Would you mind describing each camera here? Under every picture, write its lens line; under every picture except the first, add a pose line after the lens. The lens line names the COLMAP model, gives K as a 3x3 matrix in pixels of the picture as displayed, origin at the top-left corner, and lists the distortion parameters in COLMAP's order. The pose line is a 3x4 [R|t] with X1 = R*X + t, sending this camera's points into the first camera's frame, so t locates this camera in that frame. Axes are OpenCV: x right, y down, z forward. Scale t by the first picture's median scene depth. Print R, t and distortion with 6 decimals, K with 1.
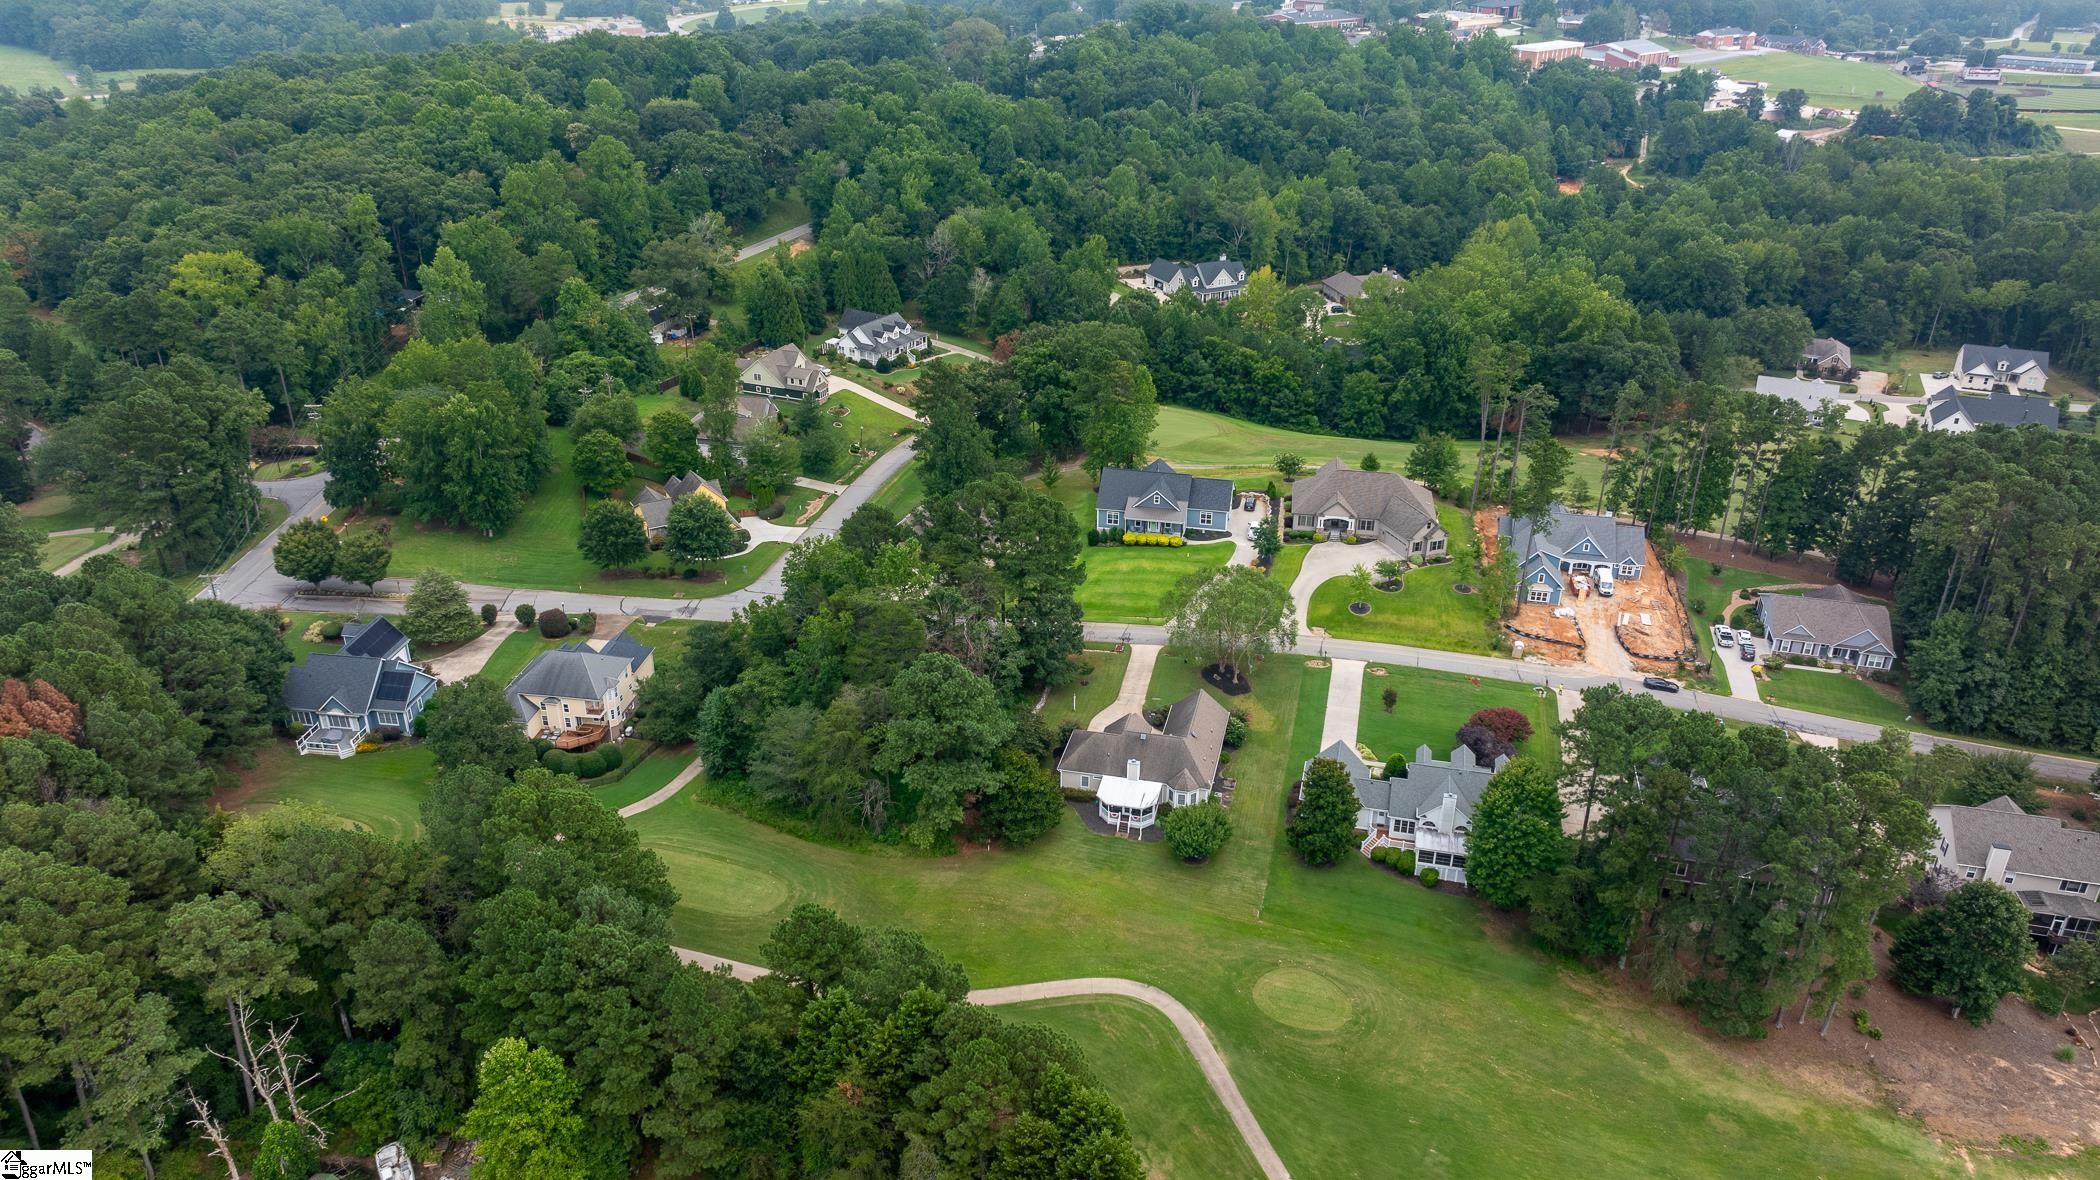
lens RADIAL K [[1476.8, 0, 1052.1], [0, 1476.8, 613.6], [0, 0, 1]] dist [-0.022888, 0.052756]
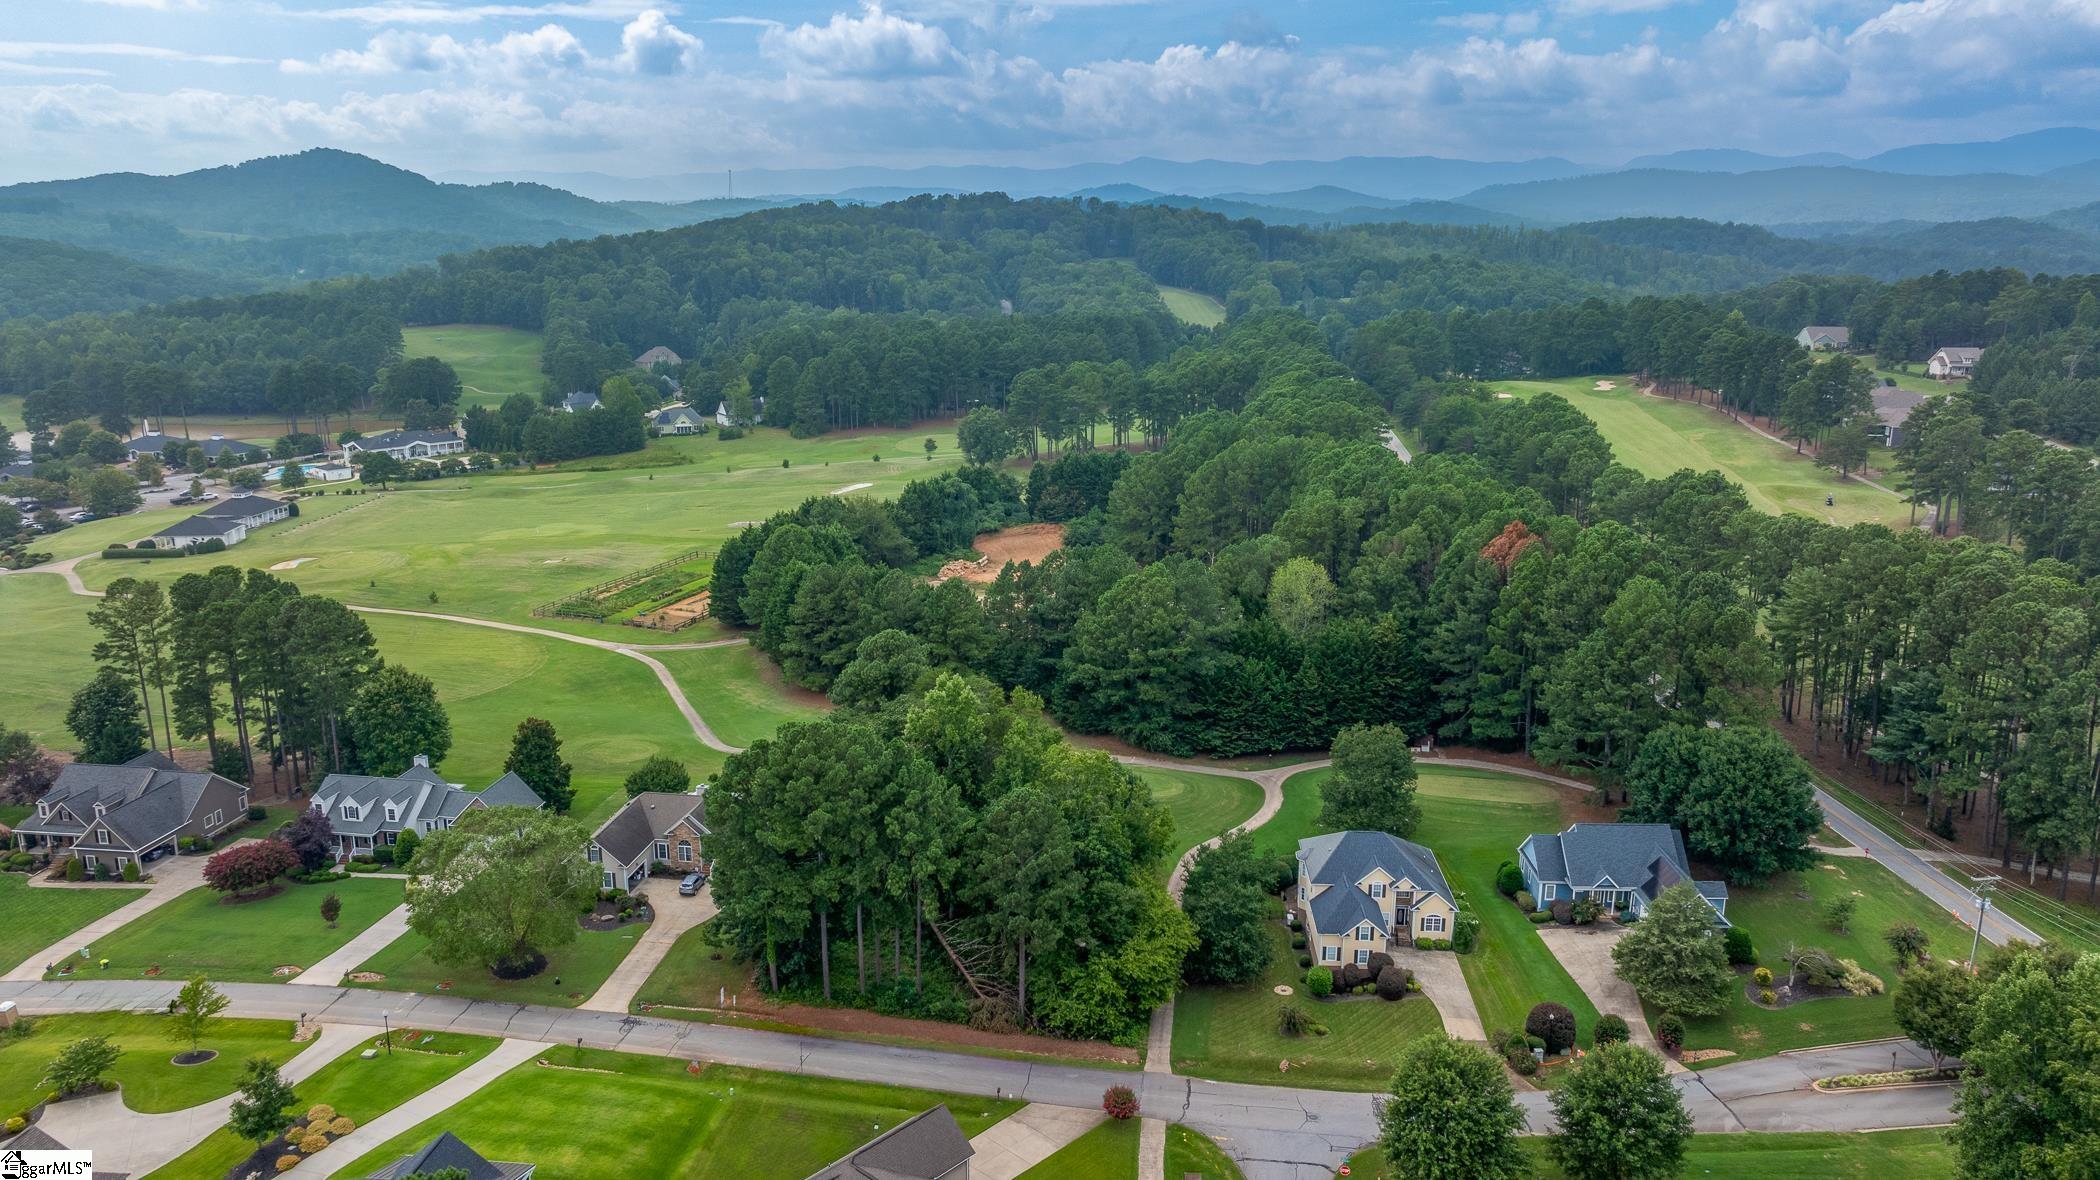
lens RADIAL K [[1479.1, 0, 1055.2], [0, 1479.1, 598.1], [0, 0, 1]] dist [-0.037835, 0.080371]
pose [[-0.995685, 0.017105, -0.091210, -0.074316], [-0.048194, 0.744618, 0.665749, -0.528690], [0.079304, 0.667272, -0.740580, 1.312403]]
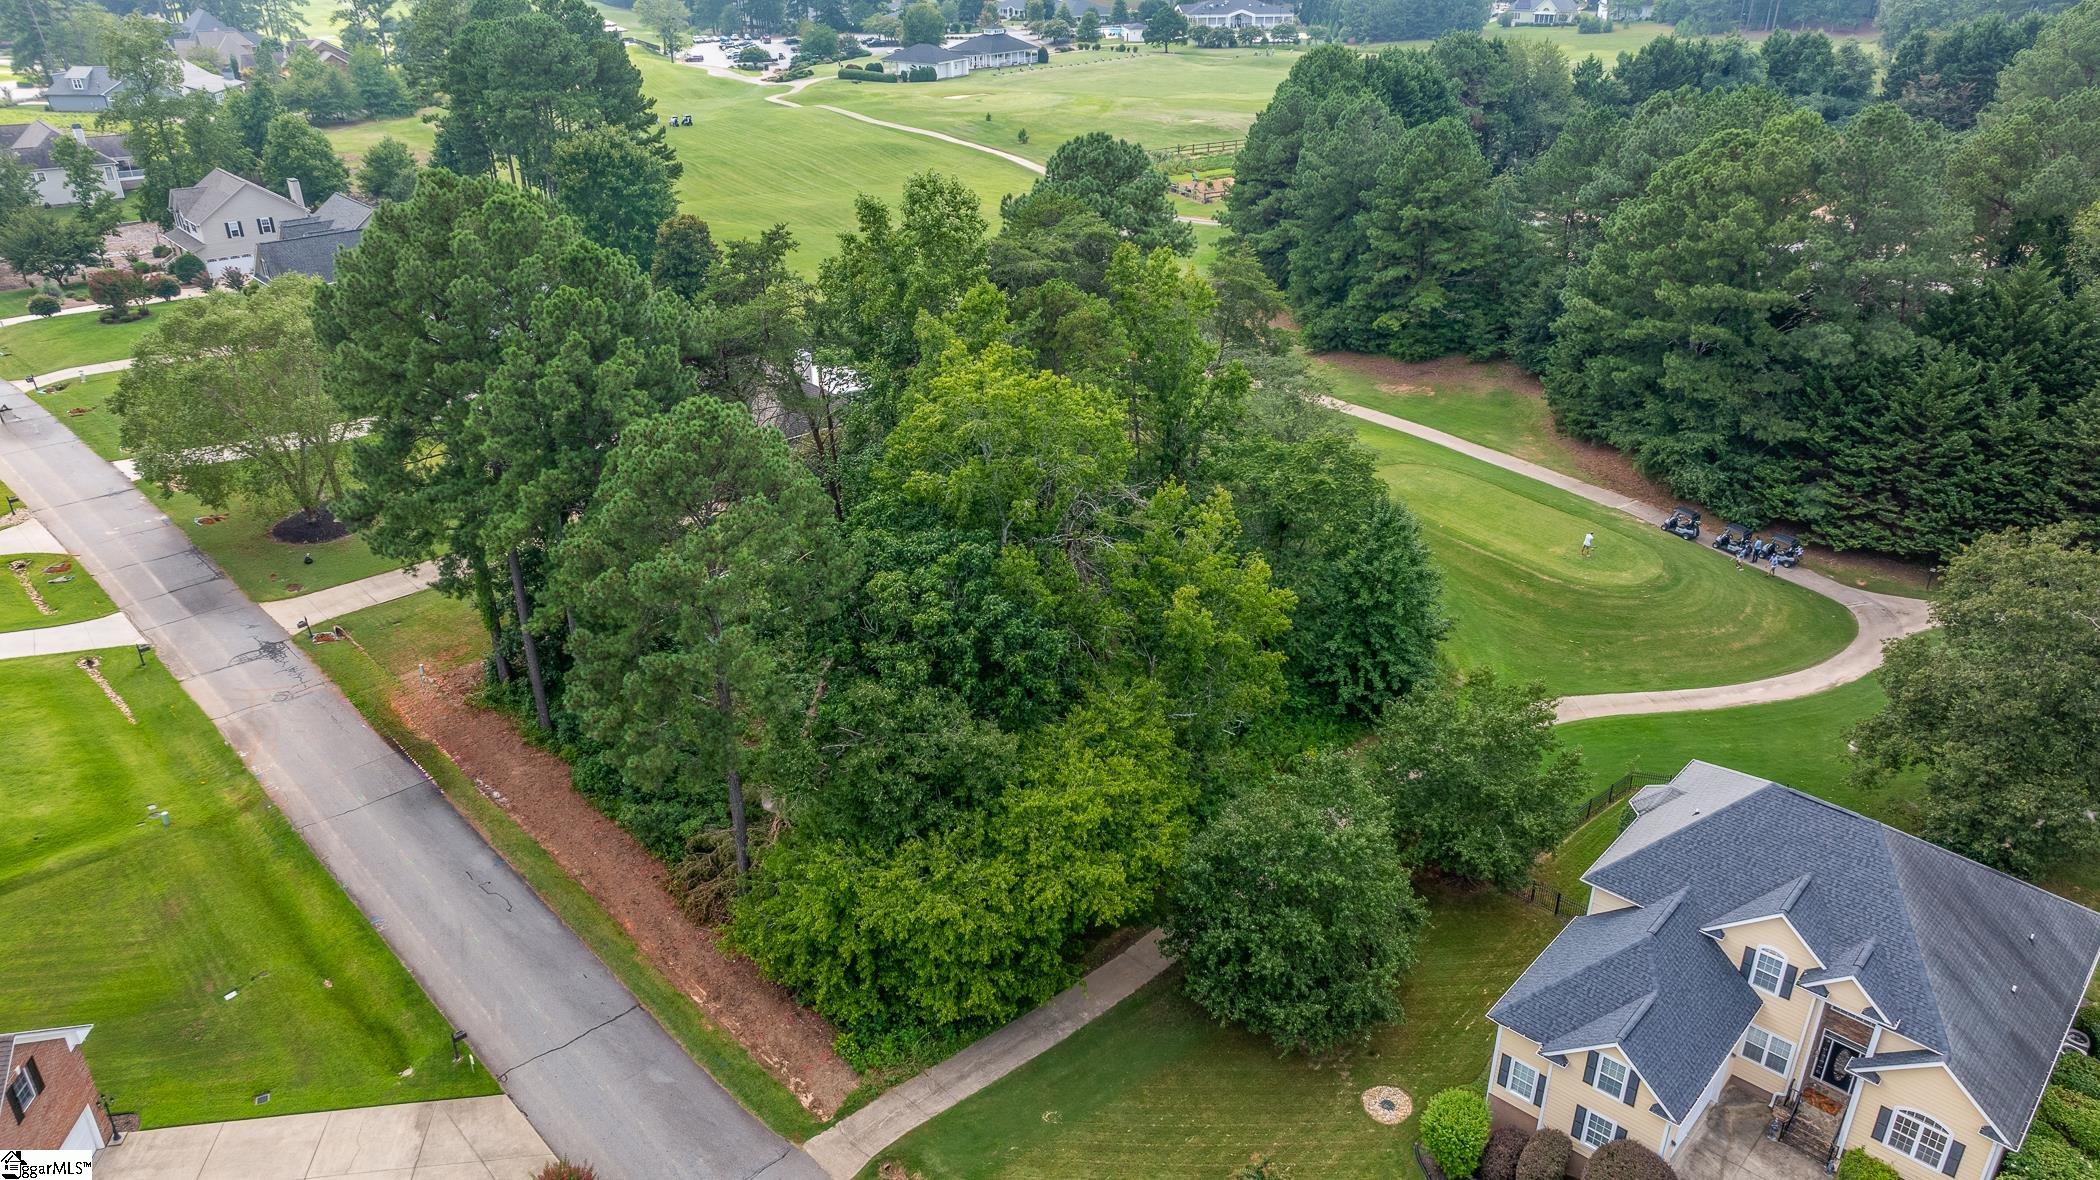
lens RADIAL K [[1479.1, 0, 1055.2], [0, 1479.1, 598.1], [0, 0, 1]] dist [-0.037835, 0.080371]
pose [[-0.827756, -0.256715, 0.498917, -0.294493], [0.254463, 0.620735, 0.741577, -0.214159], [-0.500069, 0.740800, -0.448493, 1.021273]]
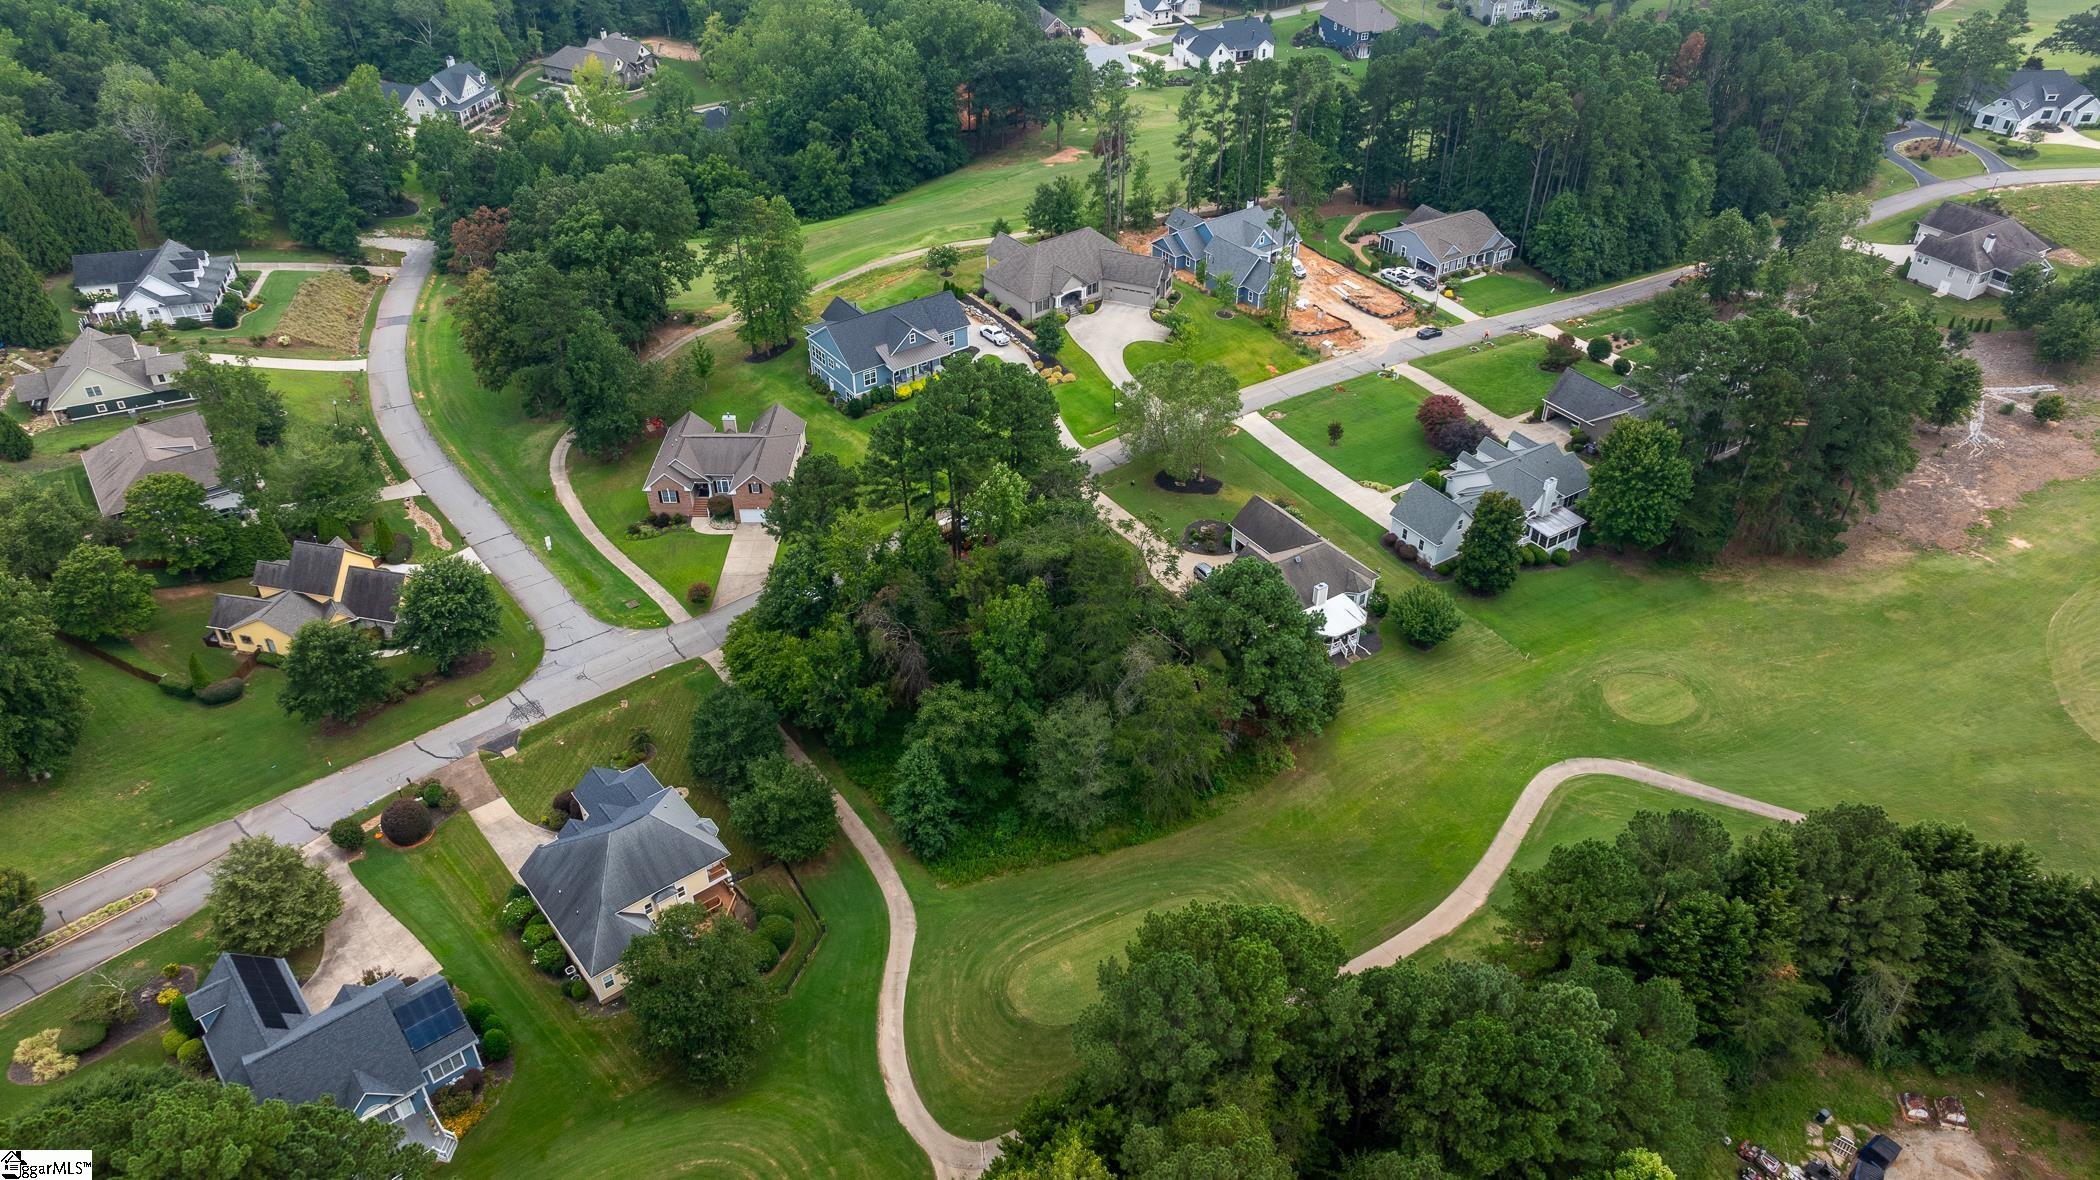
lens RADIAL K [[1476.8, 0, 1052.1], [0, 1476.8, 613.6], [0, 0, 1]] dist [-0.022888, 0.052756]
pose [[0.680735, -0.445479, 0.581505, -0.477699], [0.340683, 0.895288, 0.287043, -0.163372], [-0.648486, 0.002708, 0.761221, 0.312884]]
